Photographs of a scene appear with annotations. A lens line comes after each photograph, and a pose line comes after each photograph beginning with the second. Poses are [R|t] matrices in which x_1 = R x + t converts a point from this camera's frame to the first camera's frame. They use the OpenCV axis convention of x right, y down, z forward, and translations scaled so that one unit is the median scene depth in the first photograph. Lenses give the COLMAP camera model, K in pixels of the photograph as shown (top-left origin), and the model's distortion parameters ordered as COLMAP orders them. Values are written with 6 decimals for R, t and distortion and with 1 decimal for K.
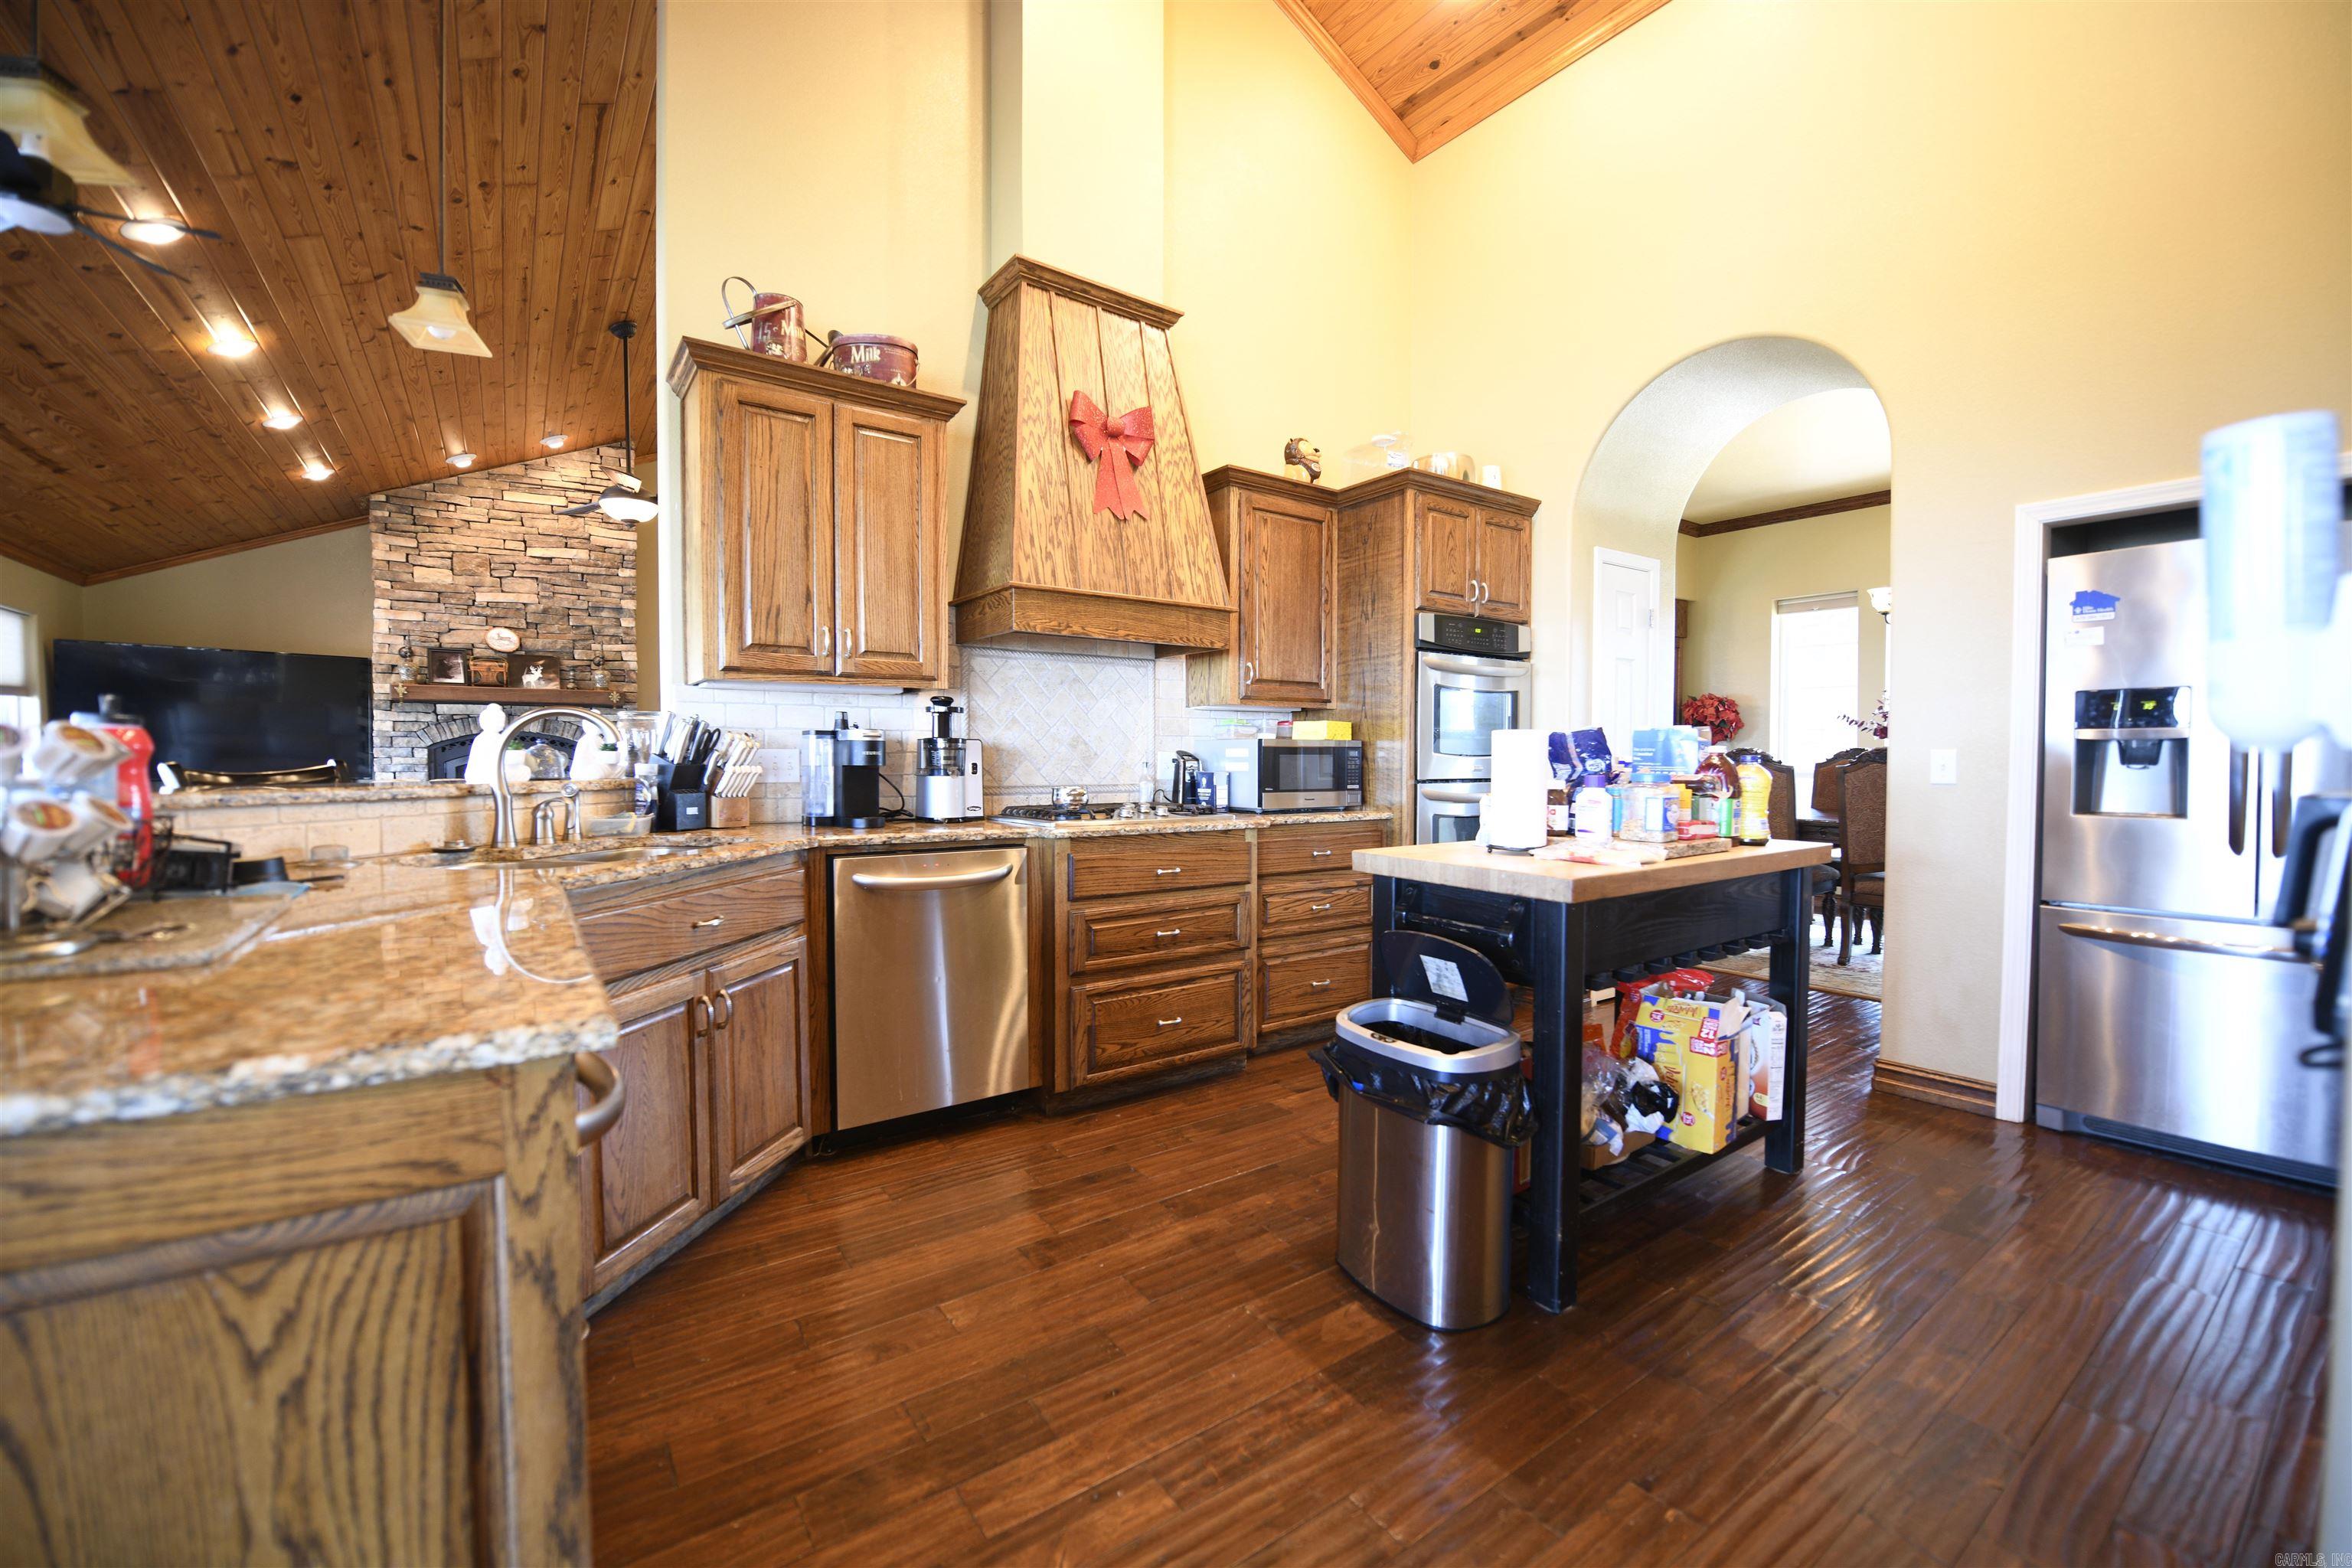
lens RADIAL K [[944.2, 0, 1174.9], [0, 944.2, 782.4], [0, 0, 1]] dist [-0.014402, -0.002582]
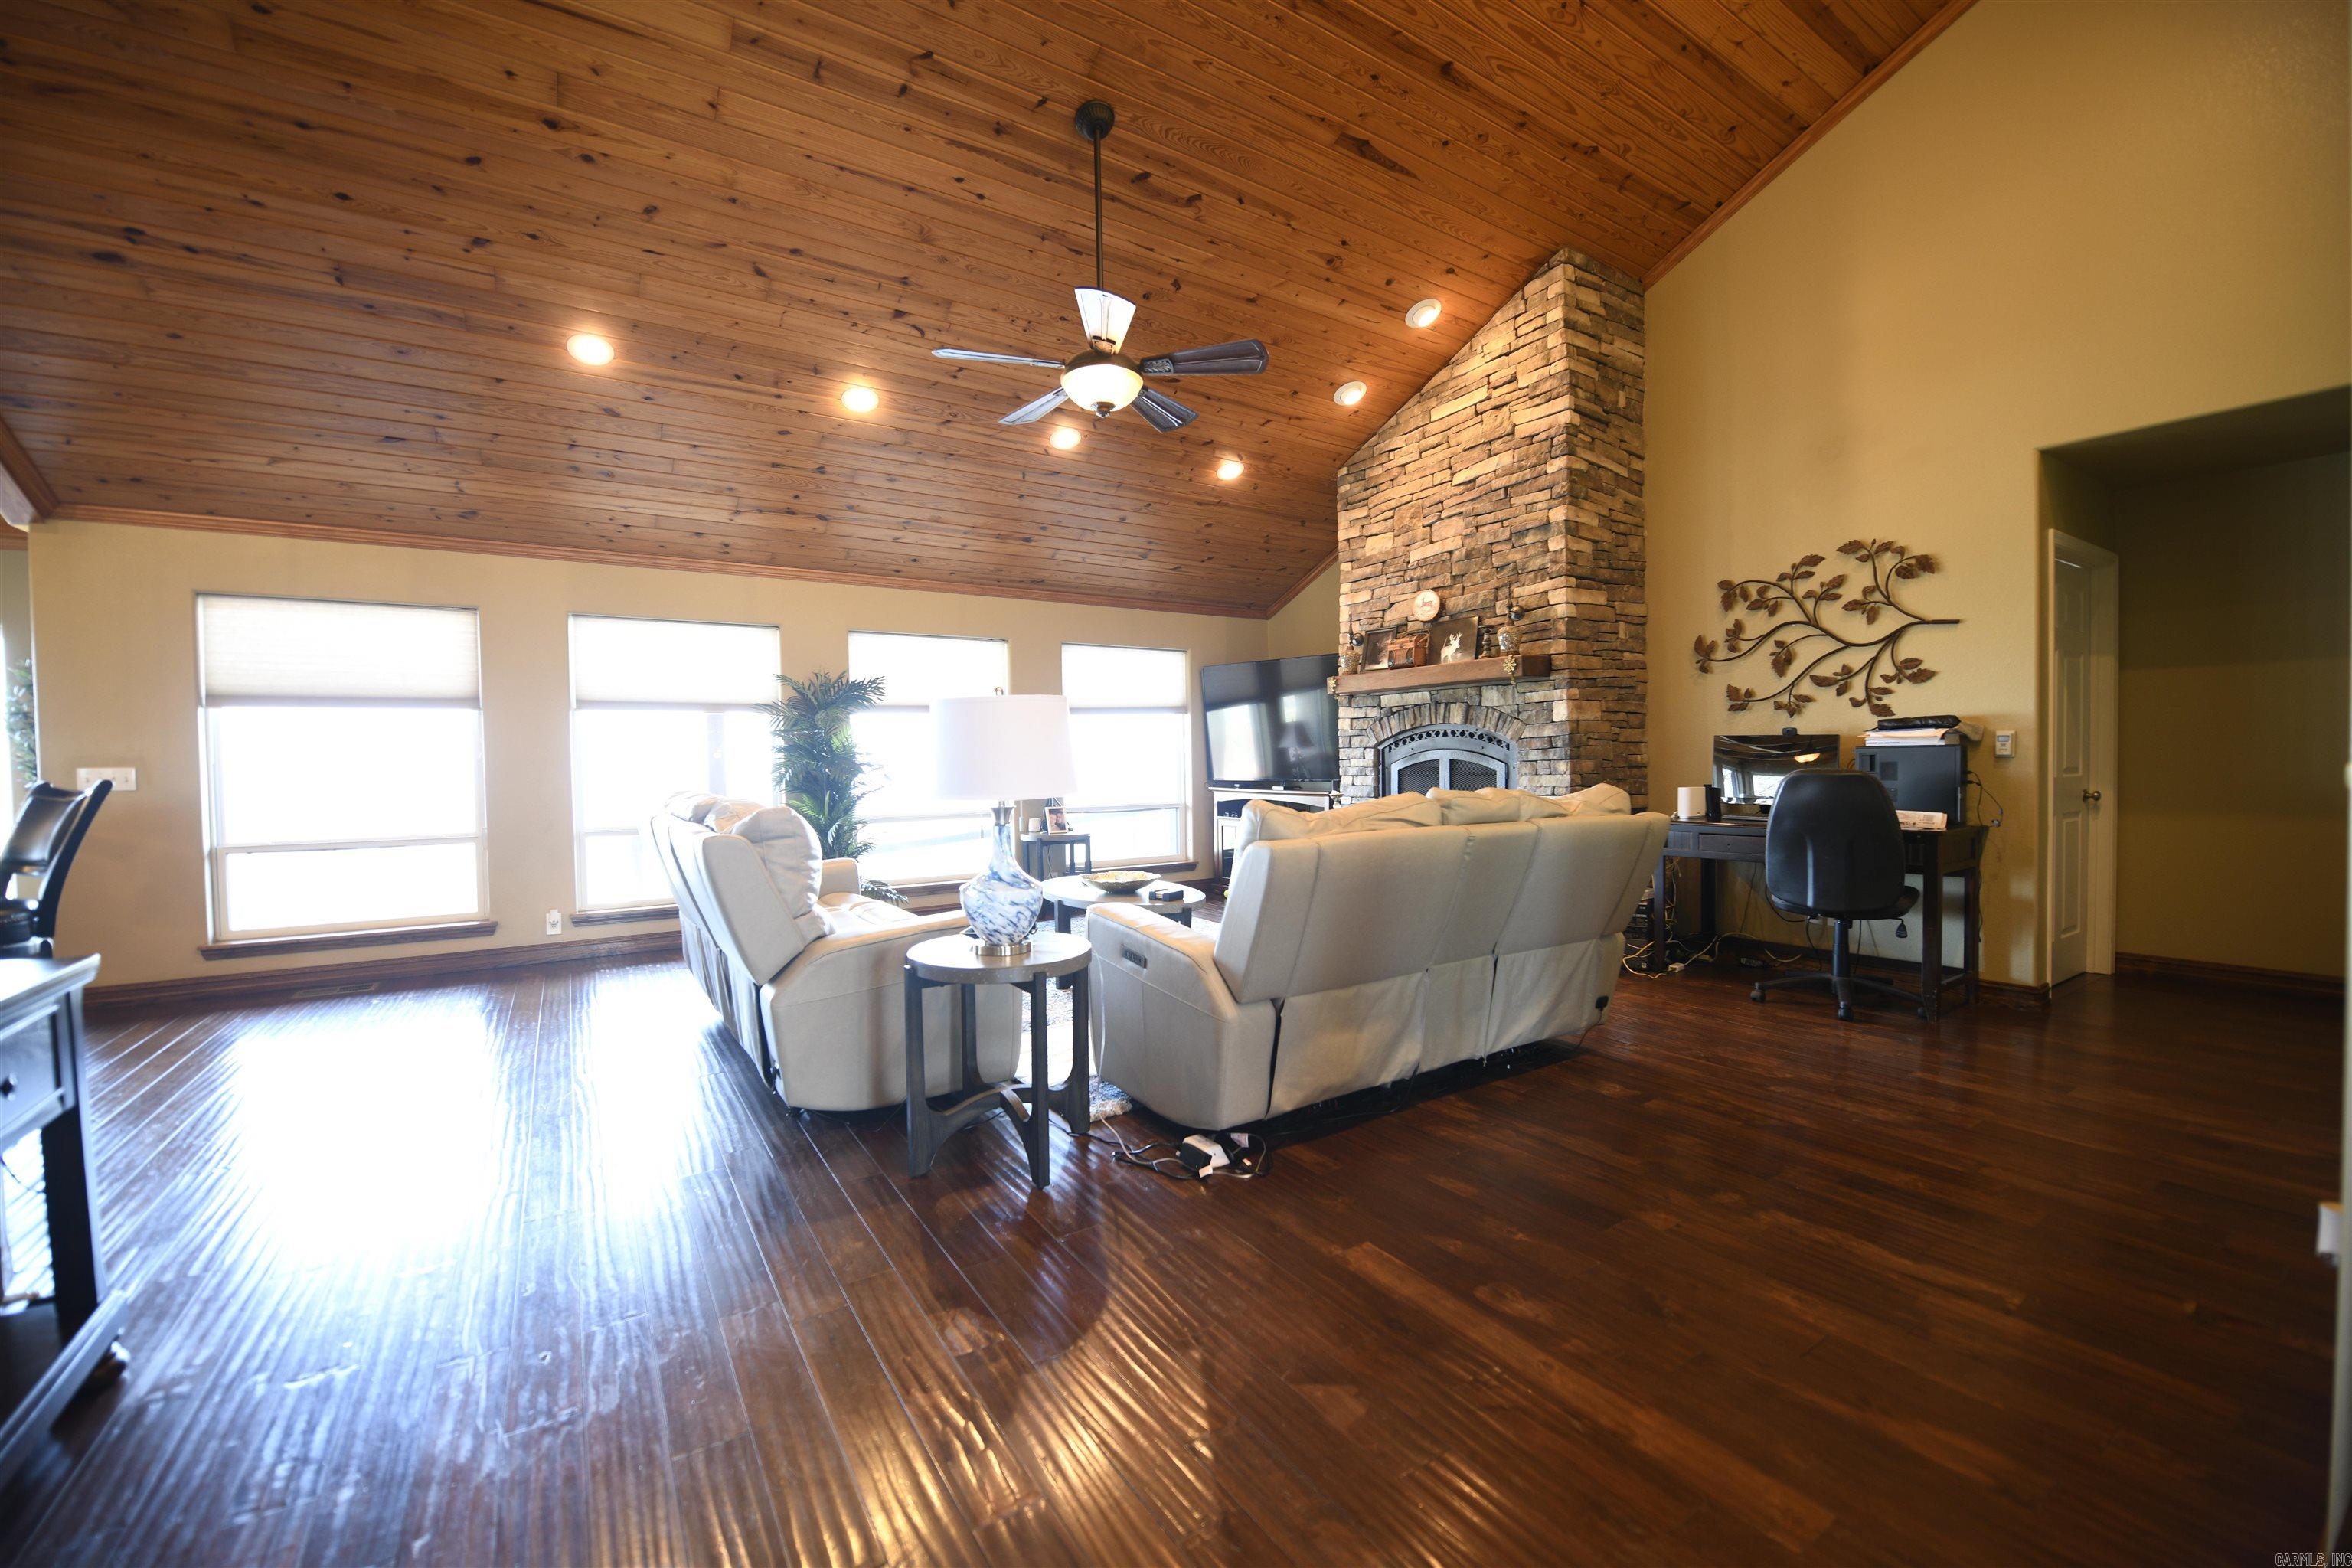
lens RADIAL K [[944.2, 0, 1157.8], [0, 944.2, 784.3], [0, 0, 1]] dist [-0.014402, -0.002582]
pose [[-0.051925, 0.027142, -0.998282, 0.128527], [-0.014611, 0.999503, 0.027935, -0.042890], [0.998544, 0.016036, -0.051503, 1.482071]]
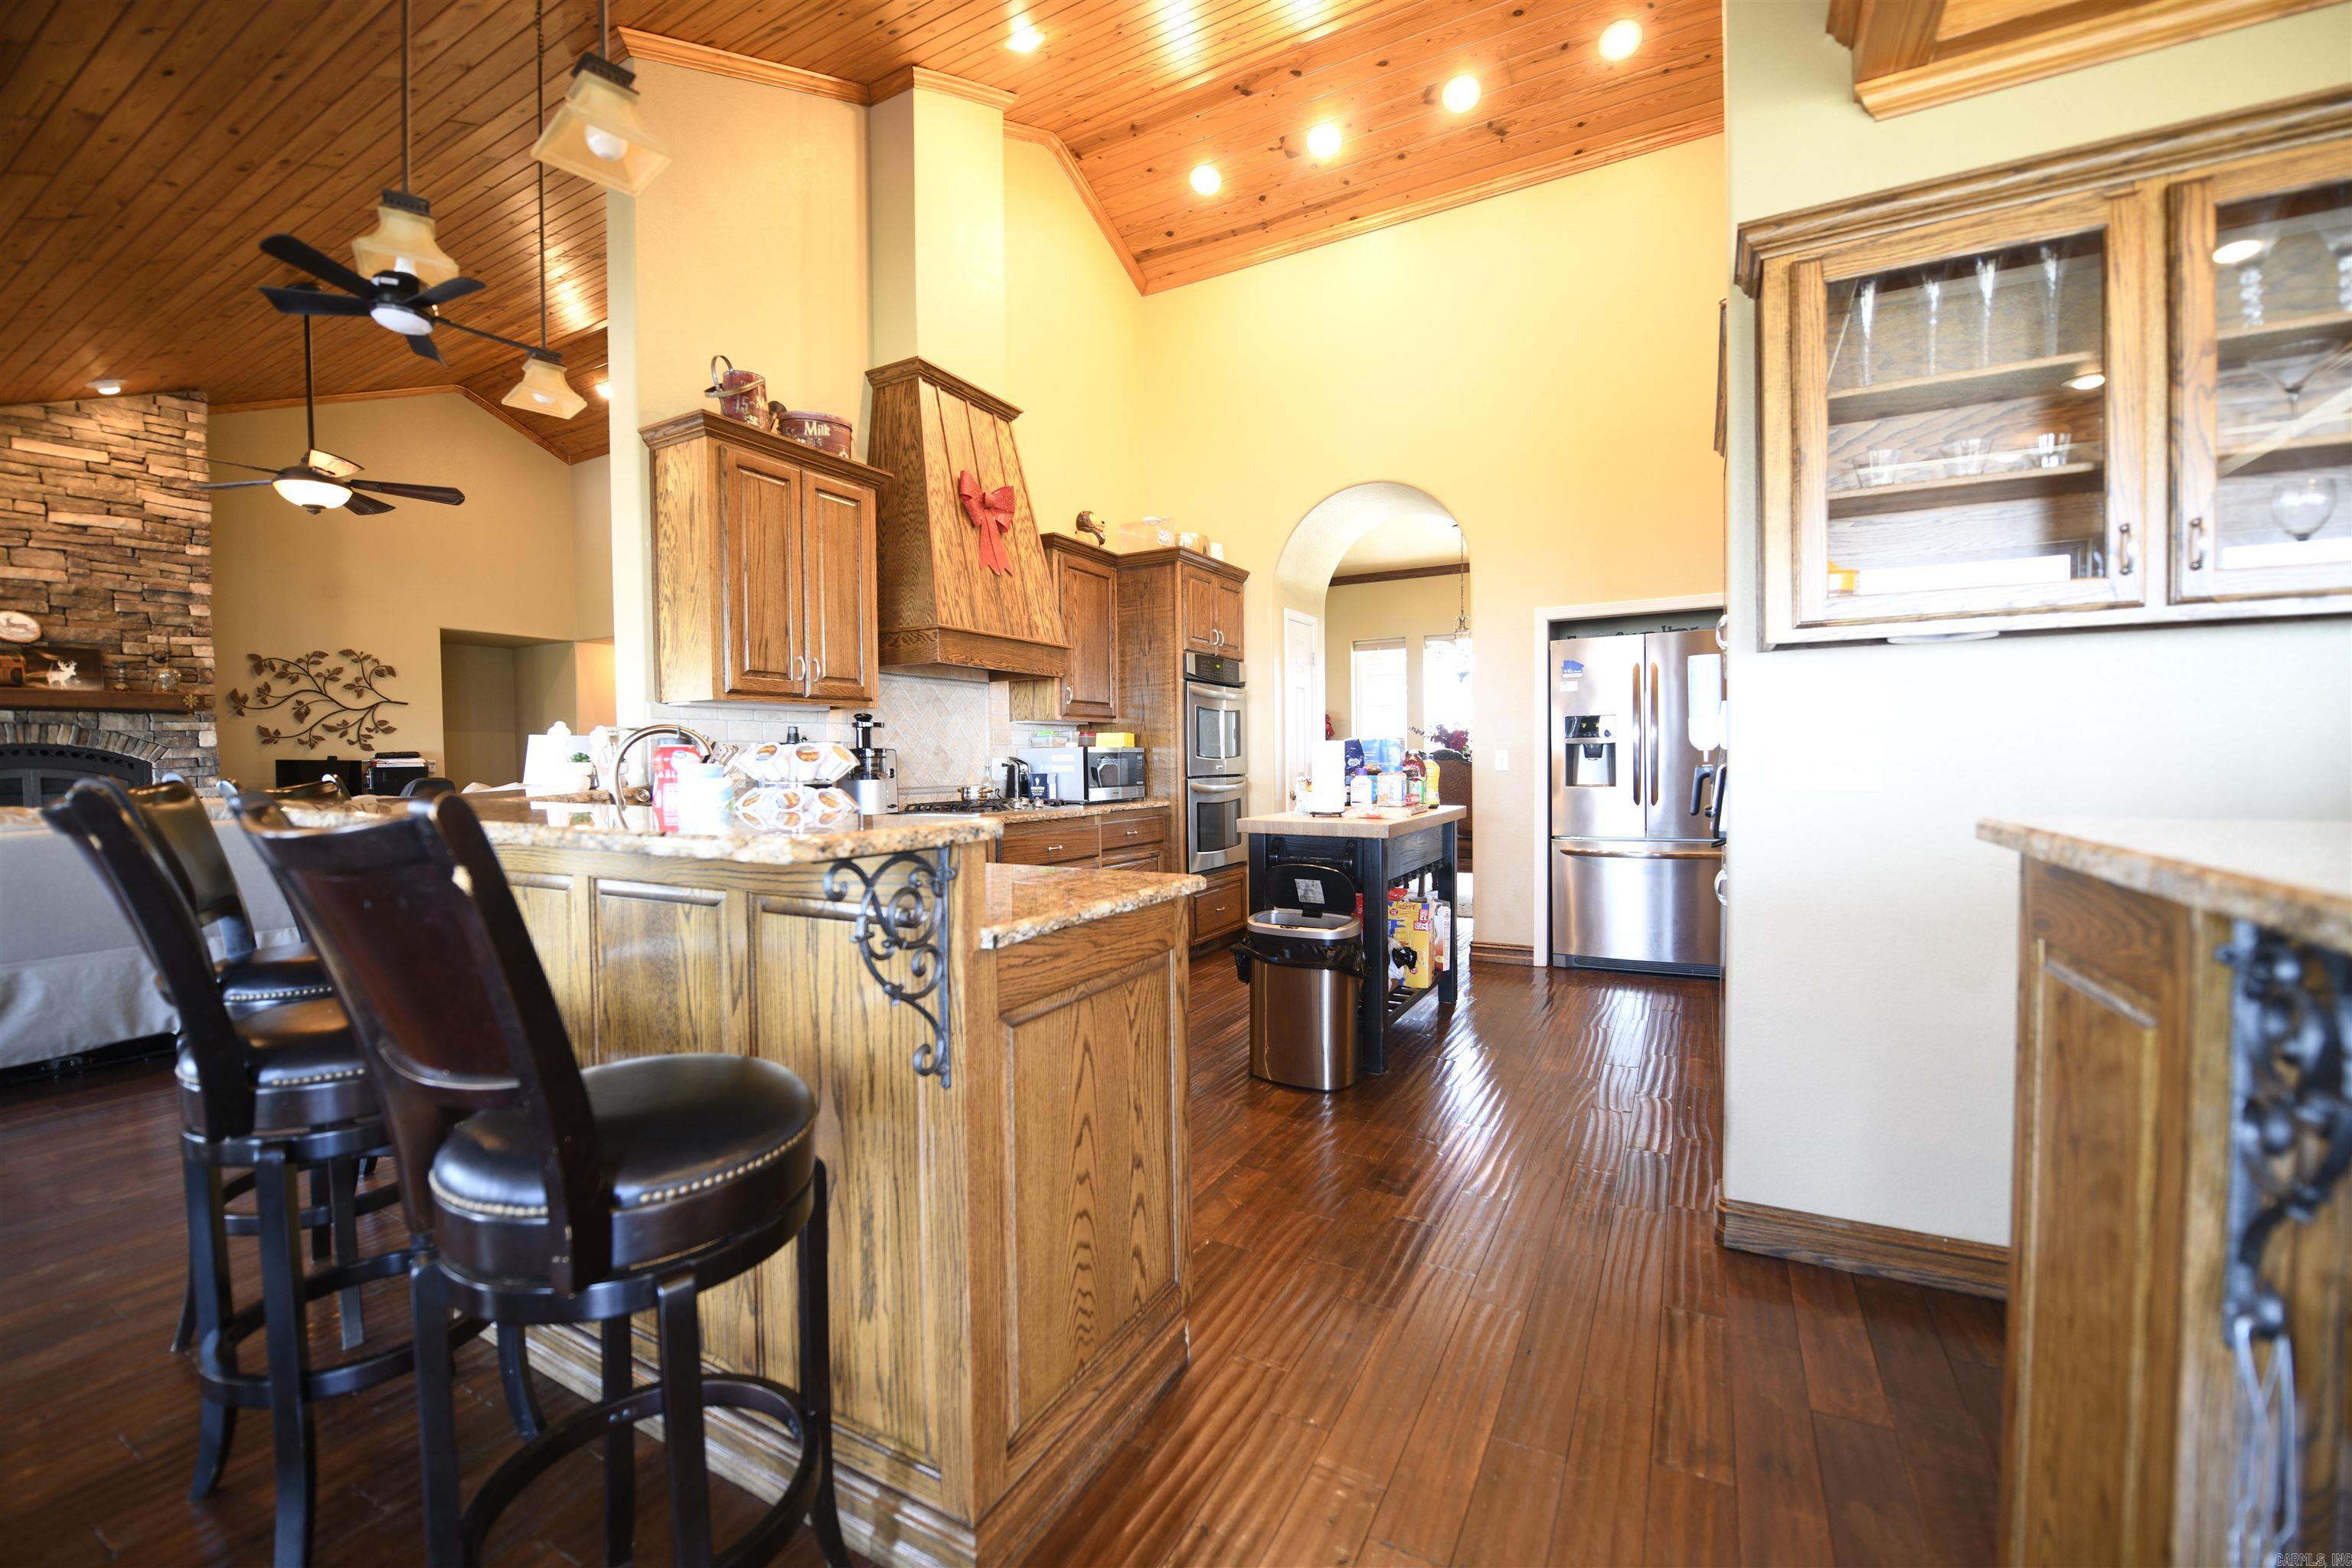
lens RADIAL K [[944.2, 0, 1177.9], [0, 944.2, 781.8], [0, 0, 1]] dist [-0.014402, -0.002582]
pose [[0.900193, -0.023320, 0.434866, -0.321895], [0.026014, 0.999662, -0.000243, 0.004806], [-0.434713, 0.011532, 0.900495, -0.198888]]
